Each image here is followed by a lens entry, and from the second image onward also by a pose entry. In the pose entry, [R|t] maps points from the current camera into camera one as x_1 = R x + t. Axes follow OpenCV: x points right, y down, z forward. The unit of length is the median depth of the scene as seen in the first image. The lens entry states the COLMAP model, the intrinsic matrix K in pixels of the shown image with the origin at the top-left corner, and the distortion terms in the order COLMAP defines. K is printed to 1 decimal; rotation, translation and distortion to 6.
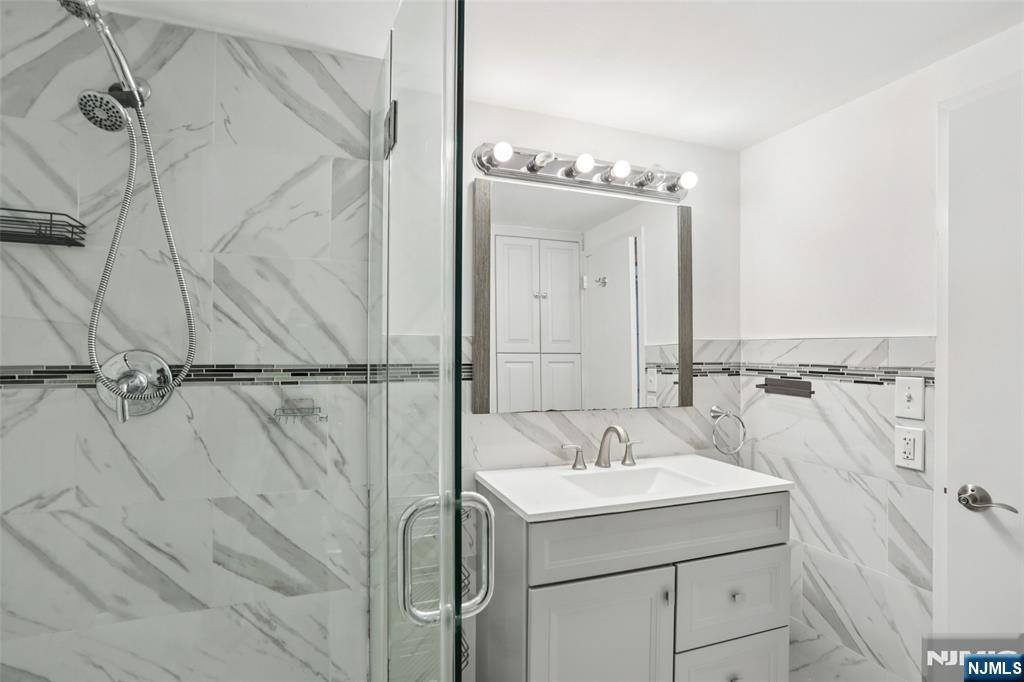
lens RADIAL K [[498.4, 0, 505.9], [0, 498.4, 350.2], [0, 0, 1]] dist [-0.021985, 0.006205]
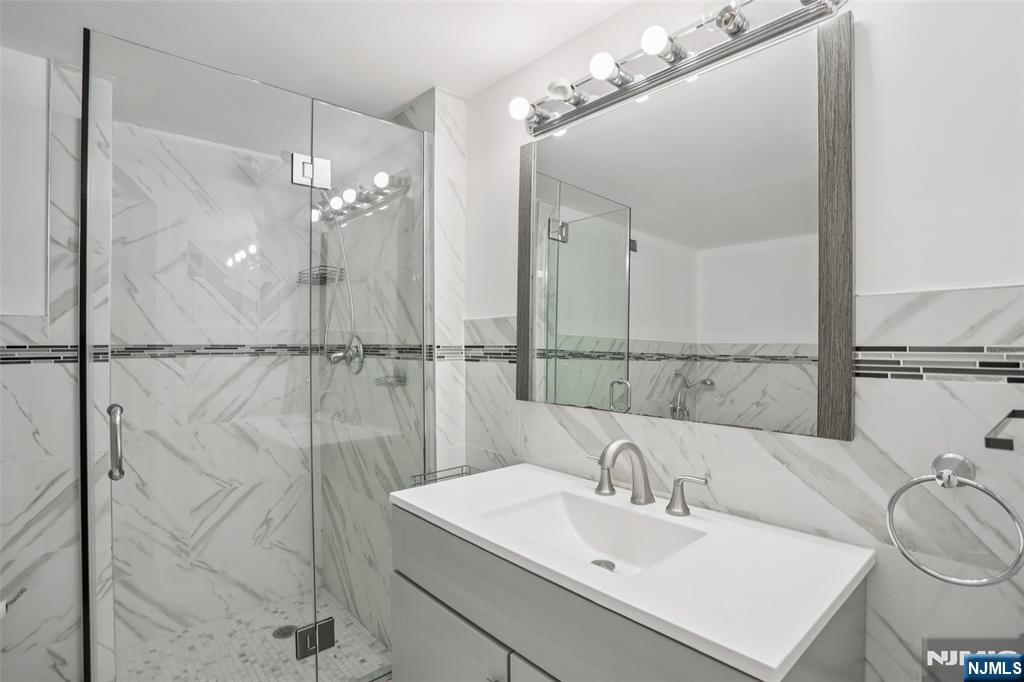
lens RADIAL K [[498.4, 0, 513.6], [0, 498.4, 340.9], [0, 0, 1]] dist [-0.021985, 0.006205]
pose [[0.386147, -0.007821, -0.922404, 0.782341], [0.009035, 0.999948, -0.004696, 0.022548], [0.922393, -0.006520, 0.386198, 0.625781]]
